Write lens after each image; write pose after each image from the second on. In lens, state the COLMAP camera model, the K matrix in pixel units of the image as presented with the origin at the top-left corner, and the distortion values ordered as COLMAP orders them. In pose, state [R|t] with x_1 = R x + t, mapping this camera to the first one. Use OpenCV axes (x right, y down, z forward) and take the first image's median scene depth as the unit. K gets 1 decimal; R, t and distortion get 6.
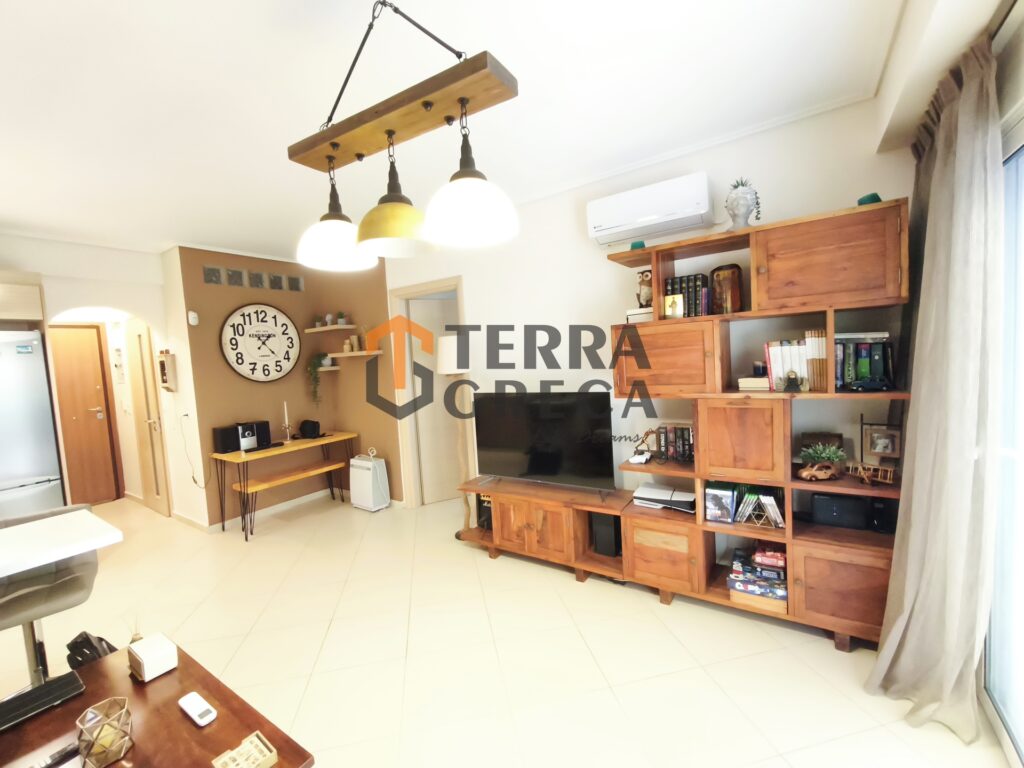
lens RADIAL K [[428.3, 0, 509.3], [0, 428.3, 380.7], [0, 0, 1]] dist [-0.001956, 0.000158]
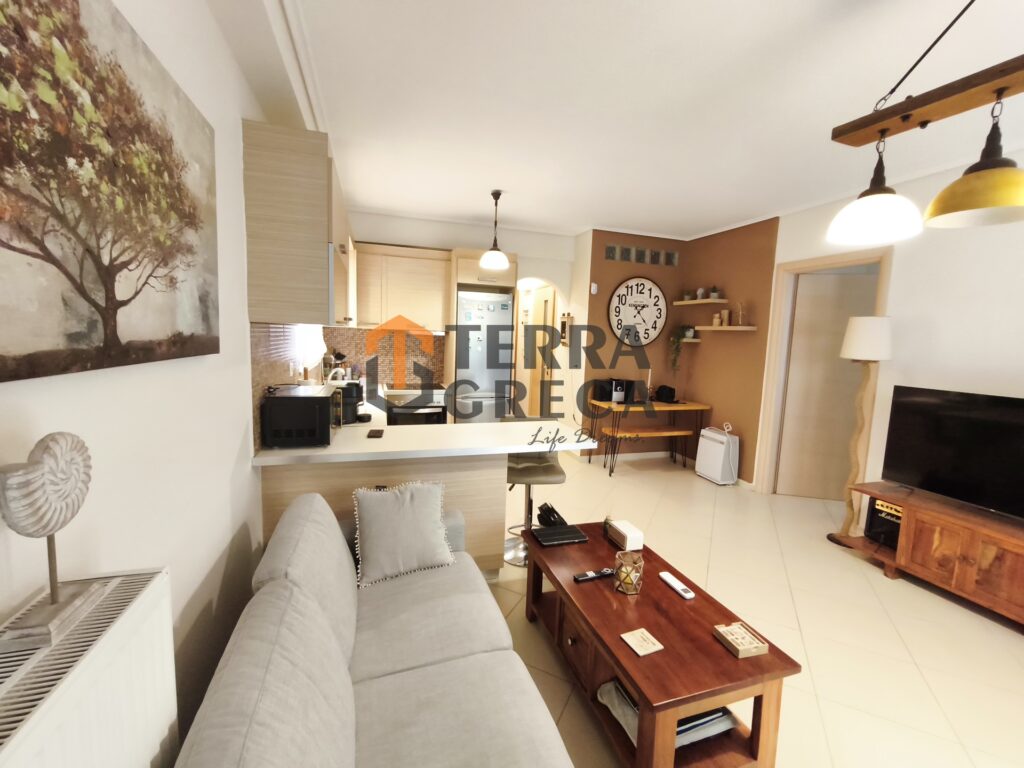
lens RADIAL K [[428.3, 0, 509.3], [0, 428.3, 380.7], [0, 0, 1]] dist [-0.001956, 0.000158]
pose [[0.781958, 0.156459, -0.603375, -0.132503], [-0.122397, 0.987682, 0.097490, 0.023272], [0.611196, -0.002382, 0.791476, -0.111677]]
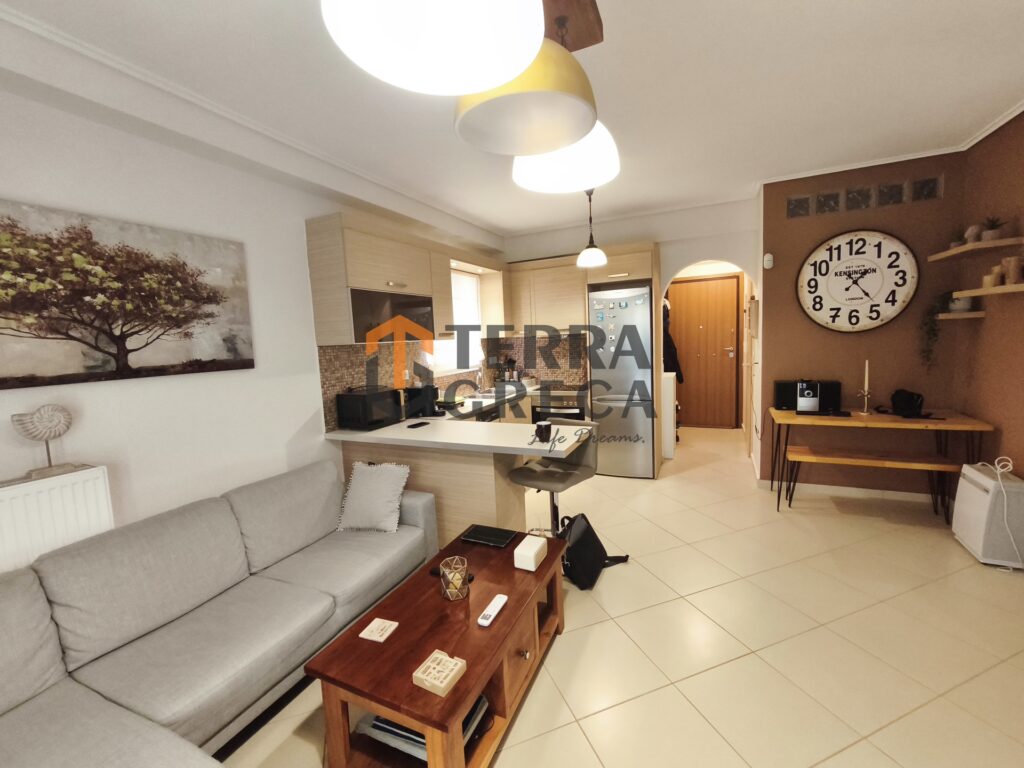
lens RADIAL K [[428.3, 0, 509.3], [0, 428.3, 380.7], [0, 0, 1]] dist [-0.001956, 0.000158]
pose [[0.158766, 0.154838, -0.975099, 0.112191], [-0.020816, 0.987931, 0.153487, -0.017740], [0.987097, -0.004071, 0.160073, 0.265389]]
